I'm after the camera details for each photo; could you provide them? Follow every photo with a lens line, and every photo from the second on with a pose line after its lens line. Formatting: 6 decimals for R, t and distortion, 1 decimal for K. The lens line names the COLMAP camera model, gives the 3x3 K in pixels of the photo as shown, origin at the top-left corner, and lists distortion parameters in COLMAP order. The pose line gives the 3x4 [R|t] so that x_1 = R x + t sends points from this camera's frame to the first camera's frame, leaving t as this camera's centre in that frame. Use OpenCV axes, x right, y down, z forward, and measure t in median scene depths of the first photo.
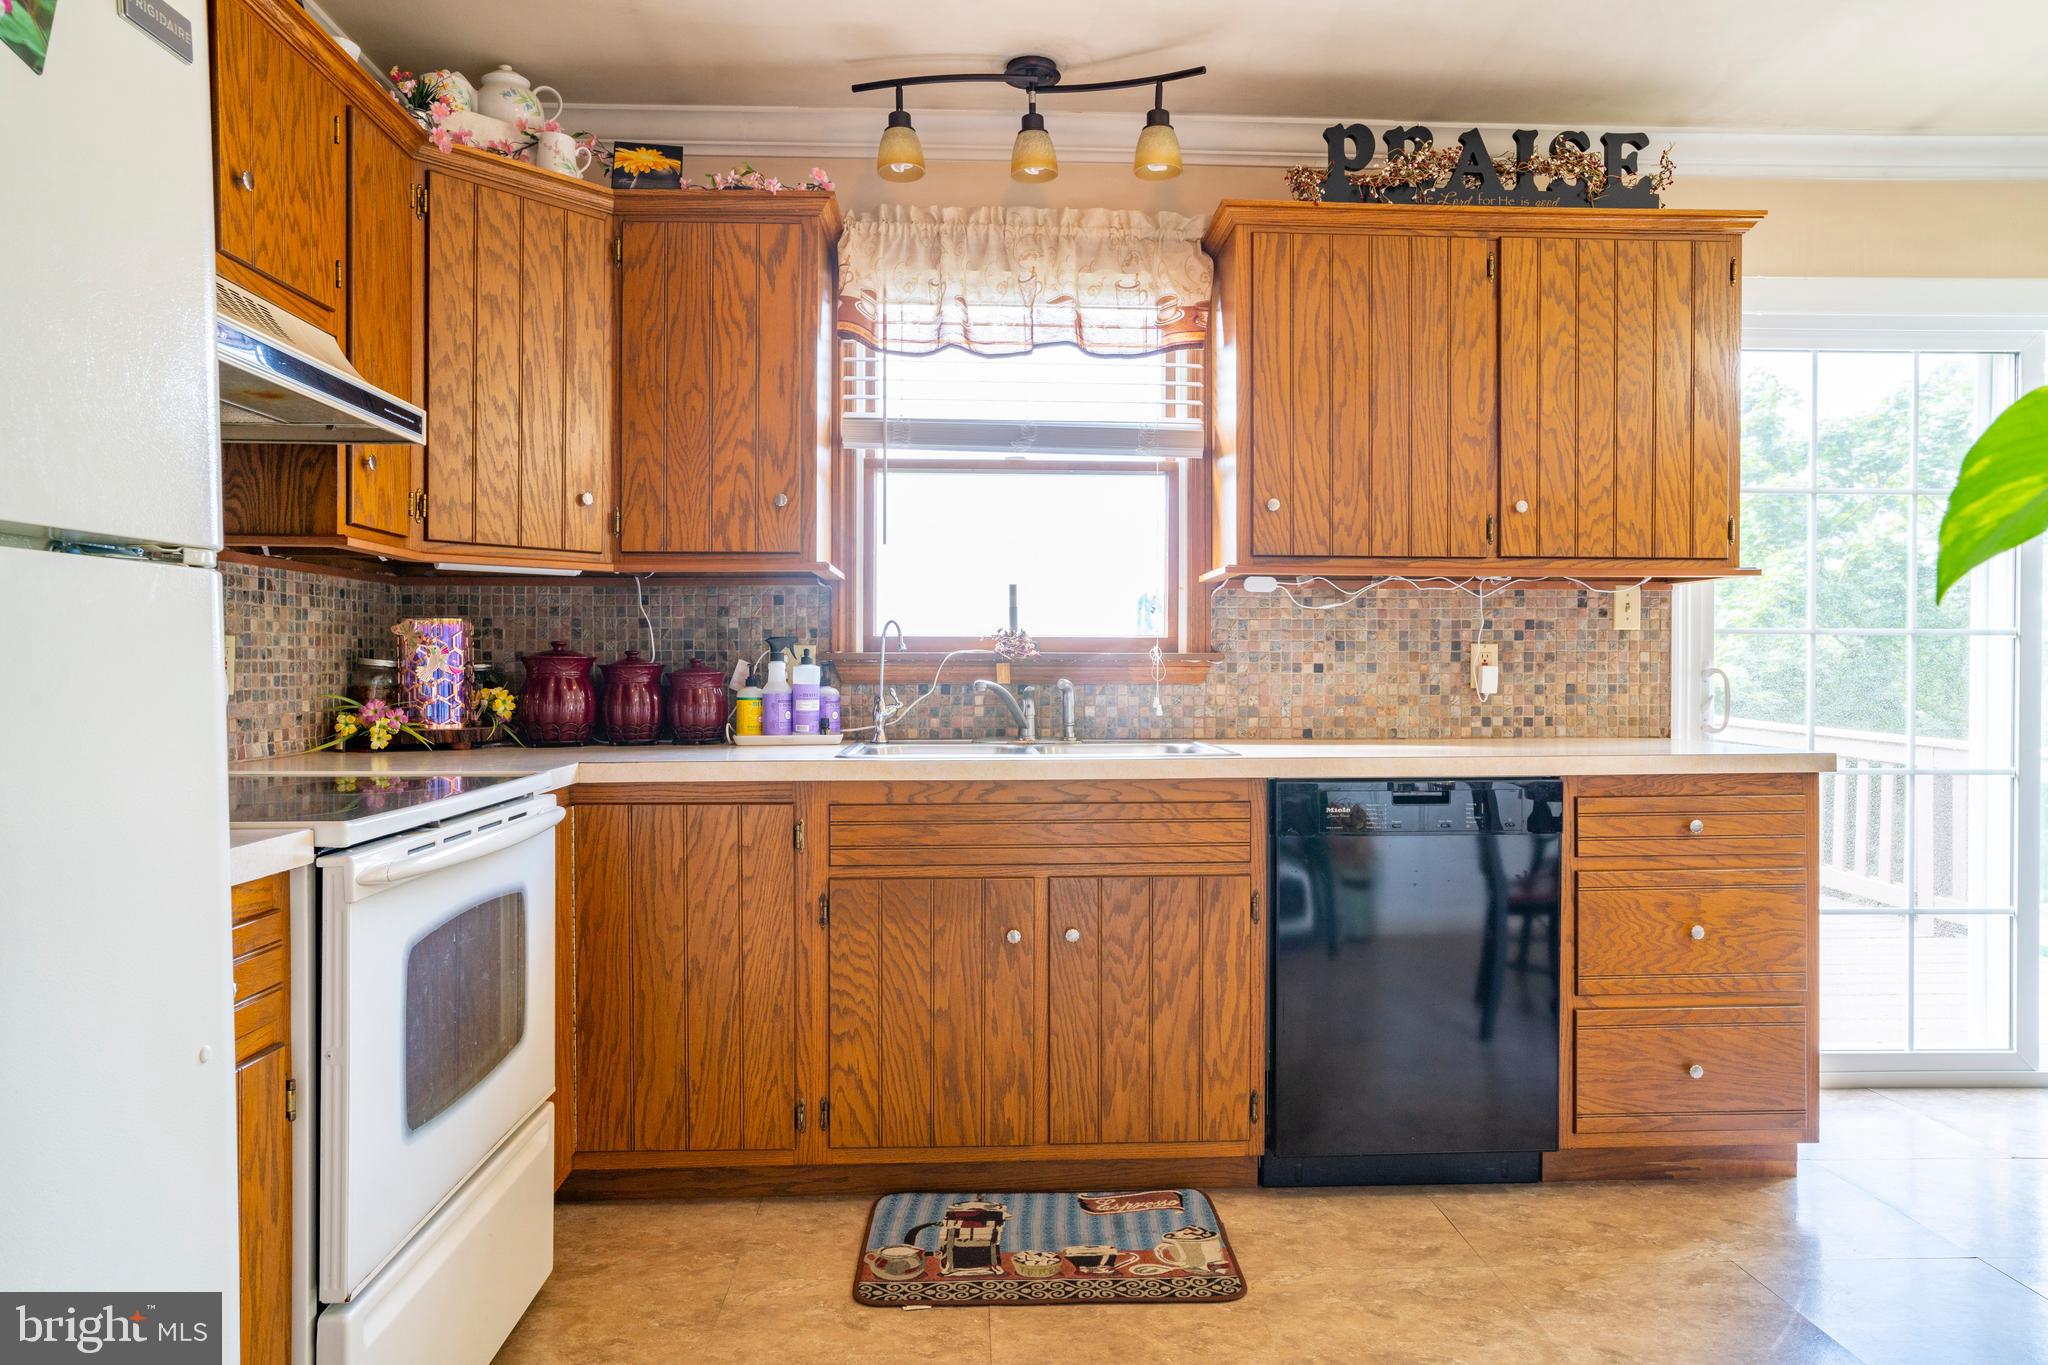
lens RADIAL K [[1385.7, 0, 1025.6], [0, 1385.7, 677.0], [0, 0, 1]] dist [0.059902, 0.002917]
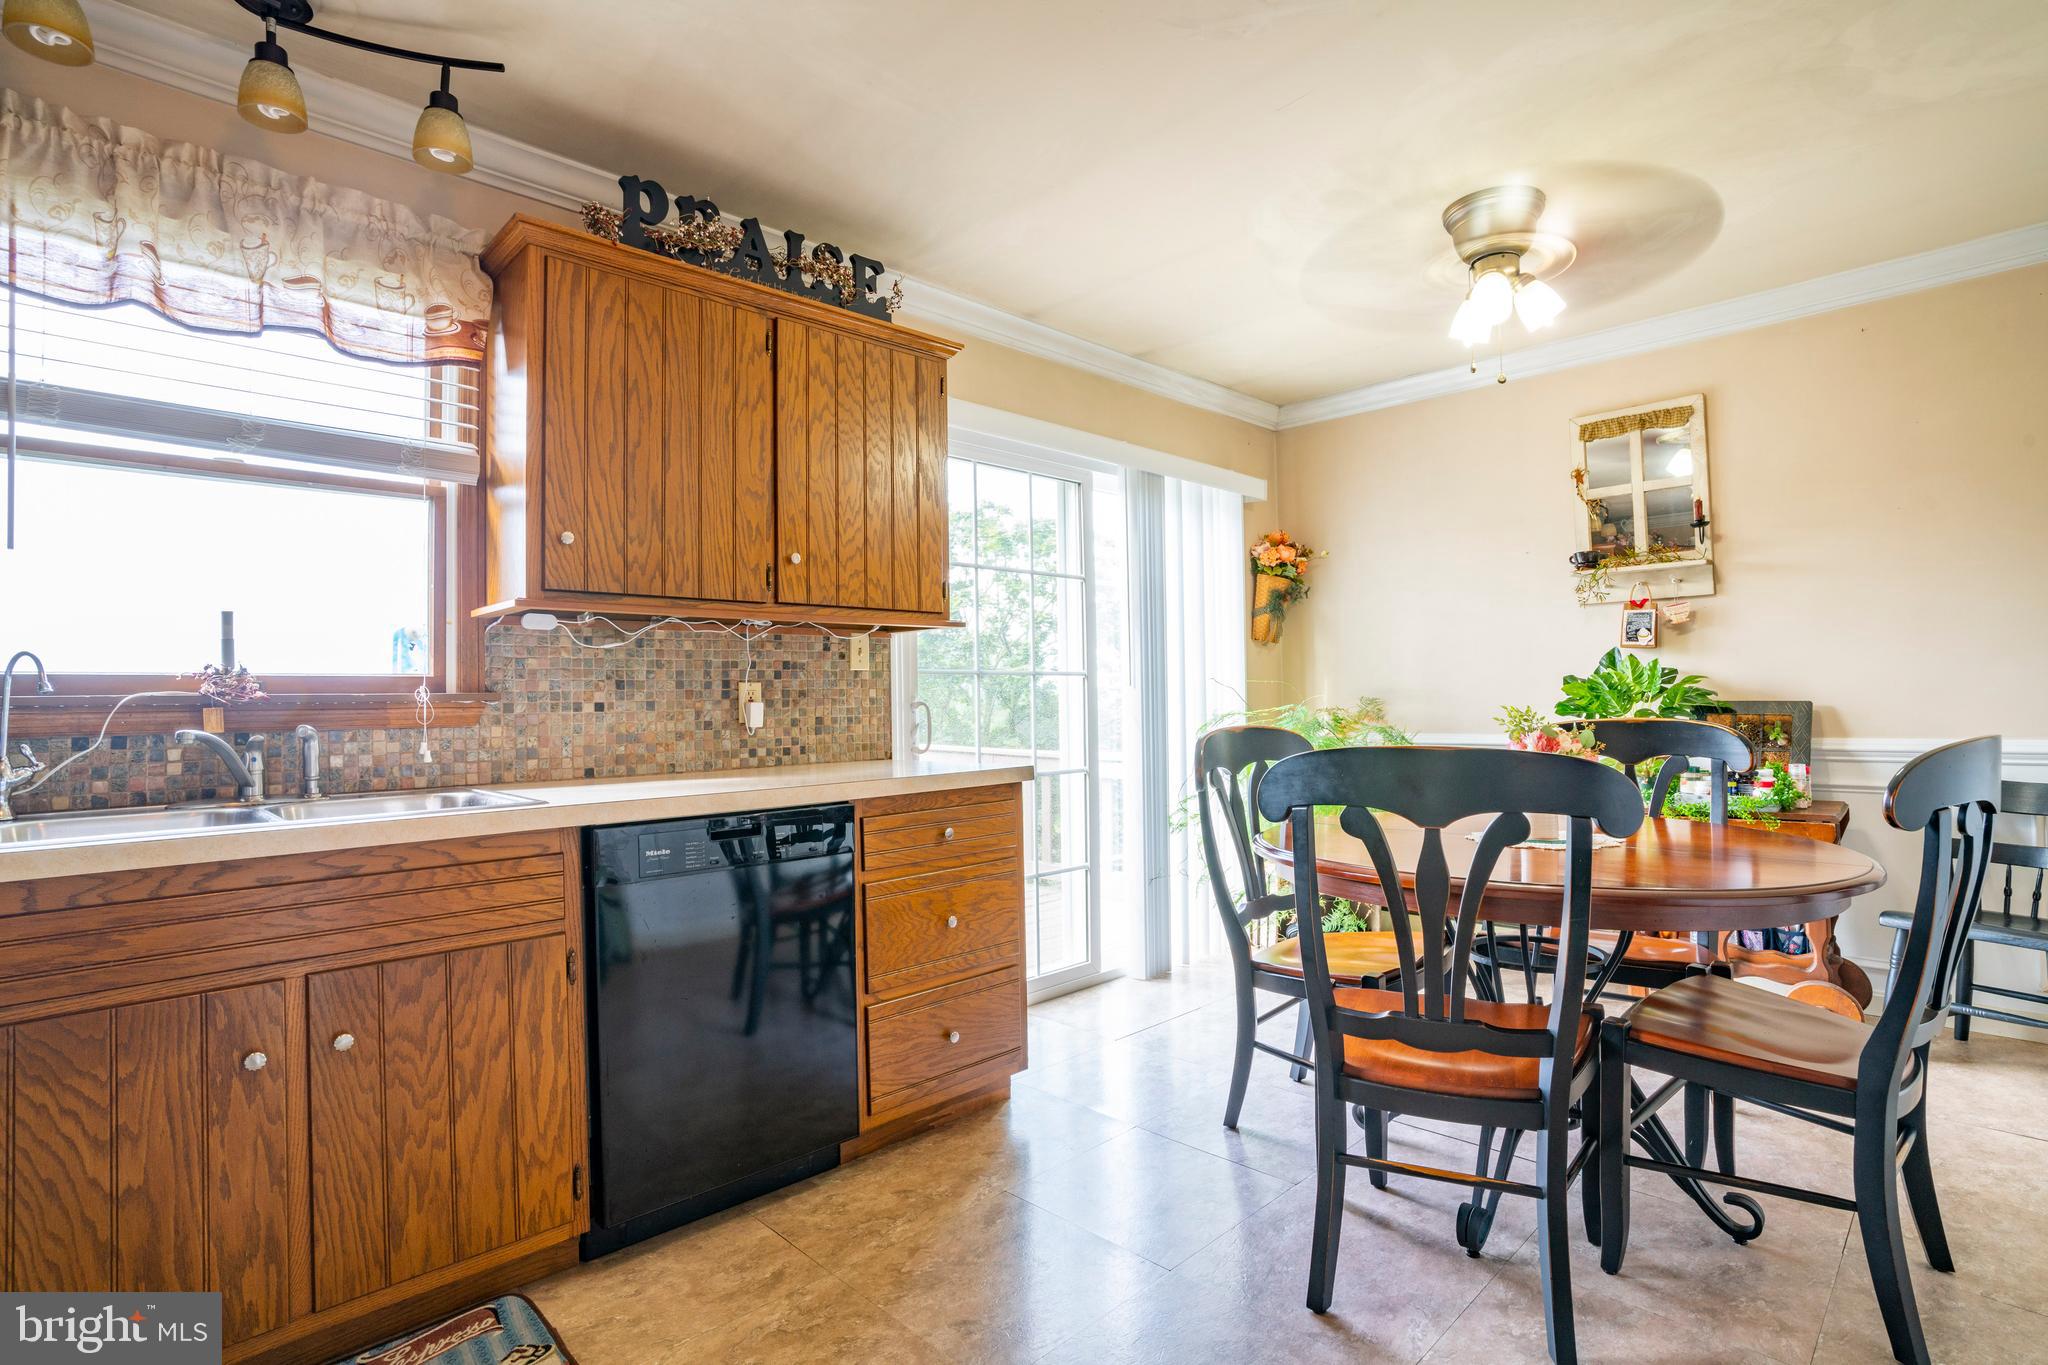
lens RADIAL K [[1146.4, 0, 1169.1], [0, 1146.4, 673.2], [0, 0, 1]] dist [-0.067313, 0.031132]
pose [[0.751158, -0.000966, 0.660122, -0.023840], [0.023597, 0.999399, -0.025388, -0.000459], [-0.659701, 0.034647, 0.750729, 0.142452]]
